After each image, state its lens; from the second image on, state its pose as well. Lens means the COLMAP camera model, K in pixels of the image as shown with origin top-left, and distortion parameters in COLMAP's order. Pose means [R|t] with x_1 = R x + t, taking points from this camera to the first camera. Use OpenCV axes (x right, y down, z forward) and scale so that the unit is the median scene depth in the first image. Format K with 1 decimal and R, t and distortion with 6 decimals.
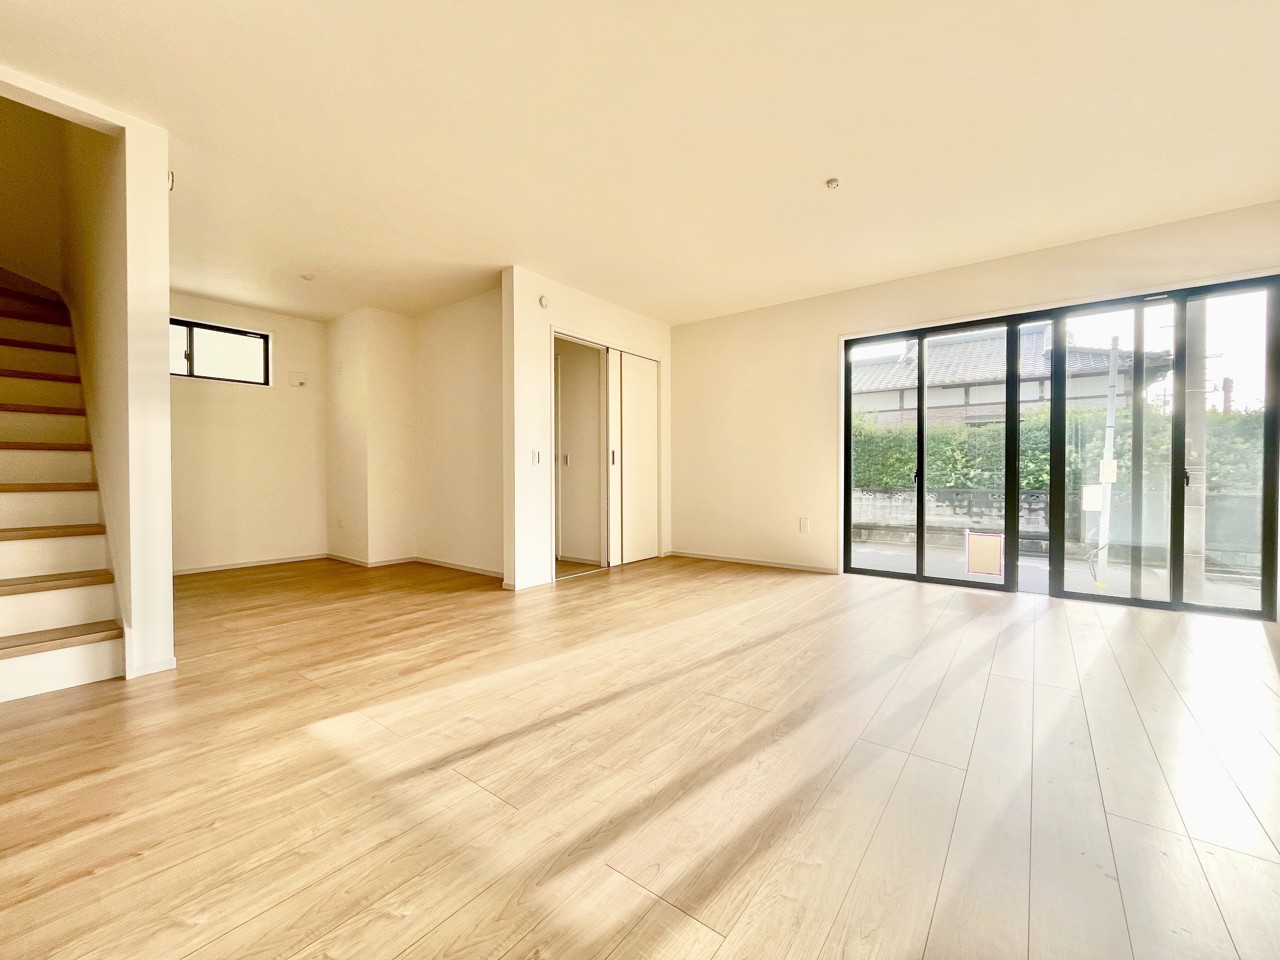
lens RADIAL K [[517.4, 0, 638.6], [0, 517.4, 484.2], [0, 0, 1]] dist [-0.004435, 0.000167]
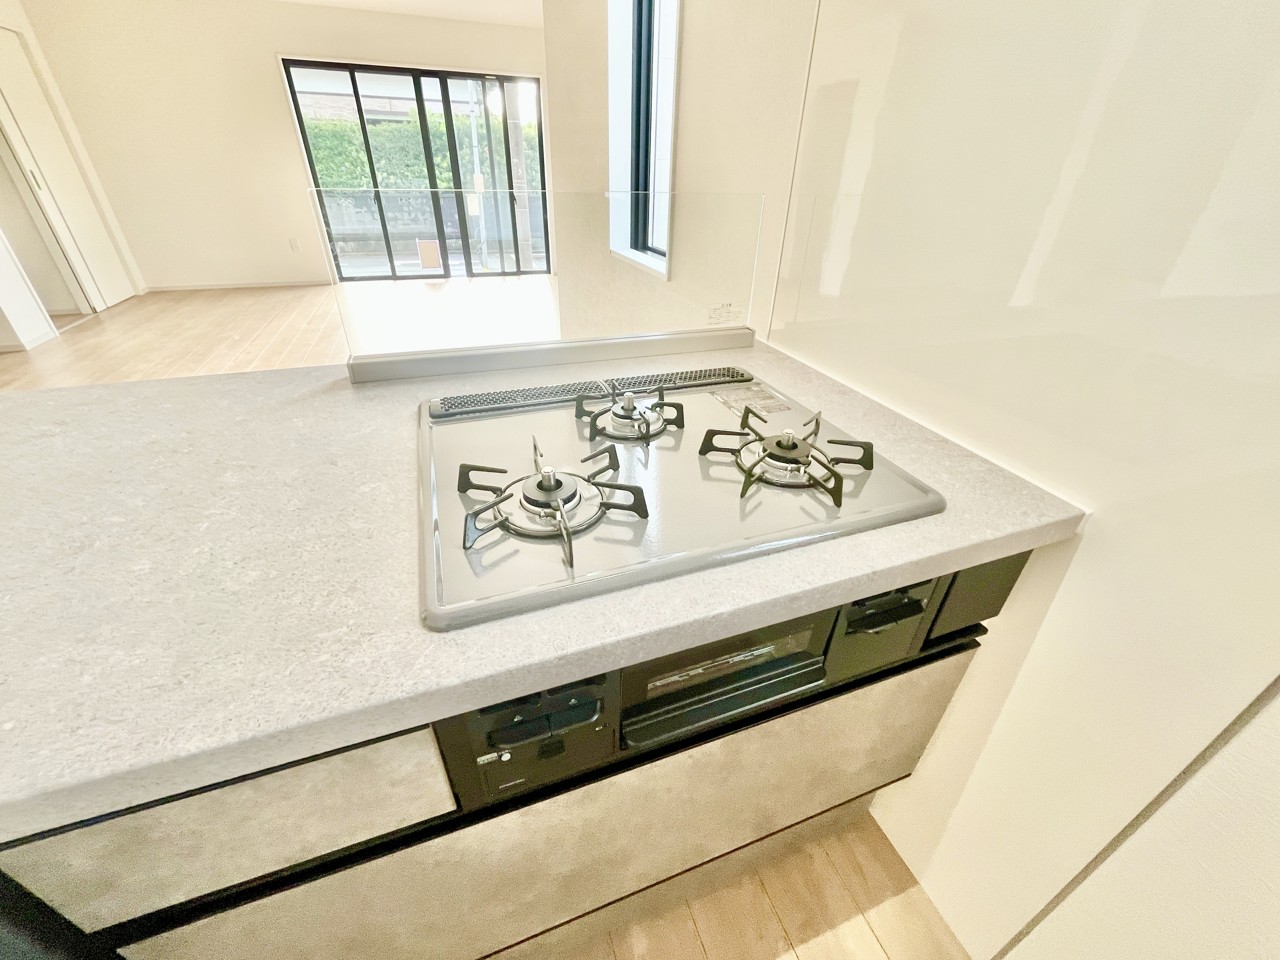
lens RADIAL K [[517.4, 0, 637.0], [0, 517.4, 479.7], [0, 0, 1]] dist [-0.004435, 0.000167]
pose [[0.537579, -0.420938, 0.730630, -0.432444], [-0.005766, 0.864627, 0.502381, -0.068434], [-0.843194, -0.274282, 0.462378, -0.449913]]
